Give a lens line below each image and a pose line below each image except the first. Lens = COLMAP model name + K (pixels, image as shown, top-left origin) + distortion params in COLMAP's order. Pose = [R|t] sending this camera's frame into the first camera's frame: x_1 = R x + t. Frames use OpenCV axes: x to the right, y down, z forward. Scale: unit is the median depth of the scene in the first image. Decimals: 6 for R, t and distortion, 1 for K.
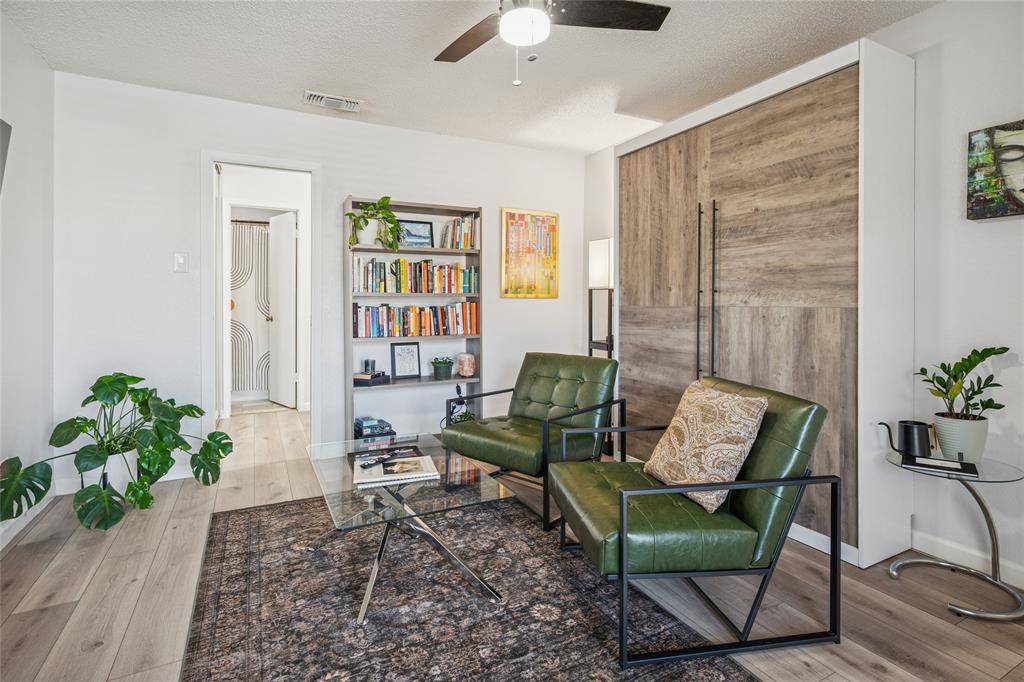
lens RADIAL K [[506.6, 0, 512.6], [0, 506.6, 299.7], [0, 0, 1]] dist [0.000671, 0.000224]
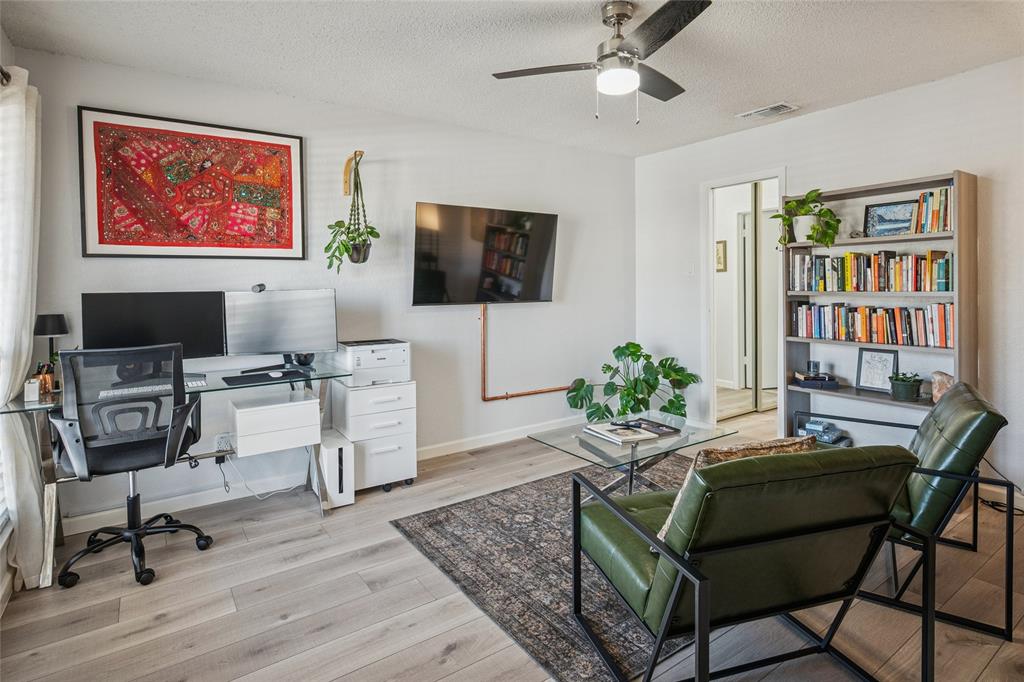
lens RADIAL K [[531.7, 0, 512.3], [0, 531.7, 289.6], [0, 0, 1]] dist [0.000161, 0.000080]
pose [[0.132457, 0.005917, -0.991171, 0.636517], [0.005332, 0.999963, 0.006682, -0.026146], [0.991174, -0.006170, 0.132420, 0.306129]]
